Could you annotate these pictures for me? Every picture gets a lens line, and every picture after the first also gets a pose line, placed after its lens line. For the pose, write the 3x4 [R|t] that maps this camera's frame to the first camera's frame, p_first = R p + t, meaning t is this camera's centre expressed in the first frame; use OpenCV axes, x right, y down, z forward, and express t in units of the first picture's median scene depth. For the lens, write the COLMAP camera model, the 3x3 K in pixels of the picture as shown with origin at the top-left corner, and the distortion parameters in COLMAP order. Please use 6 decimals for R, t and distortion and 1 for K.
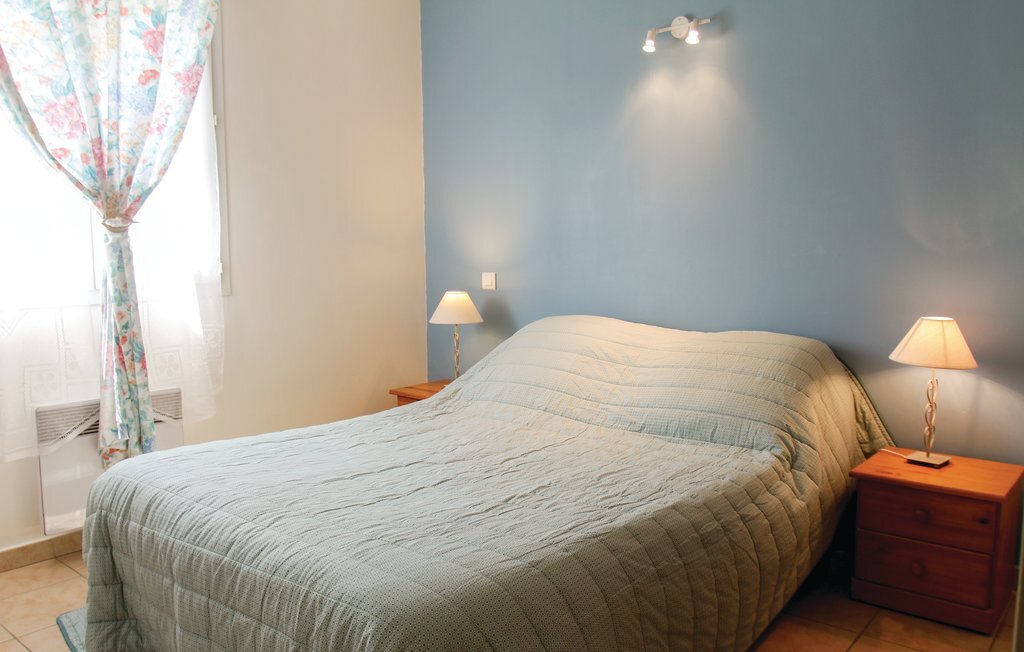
lens RADIAL K [[809.8, 0, 512.5], [0, 809.8, 324.0], [0, 0, 1]] dist [-0.071354, 0.031821]
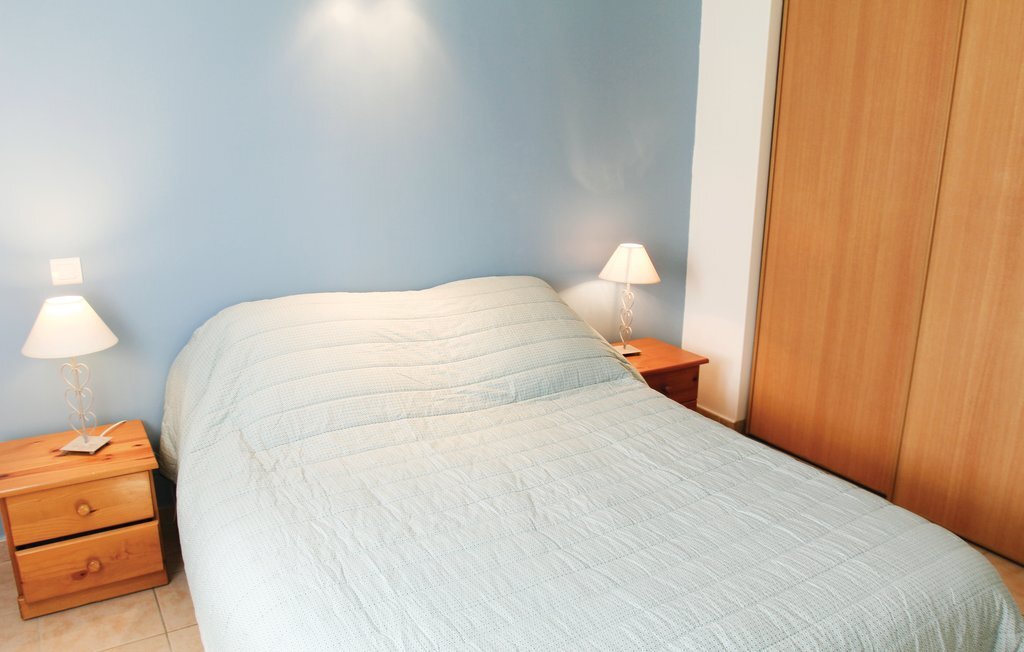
lens RADIAL K [[809.8, 0, 511.2], [0, 809.8, 329.6], [0, 0, 1]] dist [-0.071354, 0.031821]
pose [[0.339088, -0.244345, 0.908468, -0.729970], [0.086388, 0.969688, 0.228567, -0.180971], [-0.936780, 0.000976, 0.349918, 0.654573]]
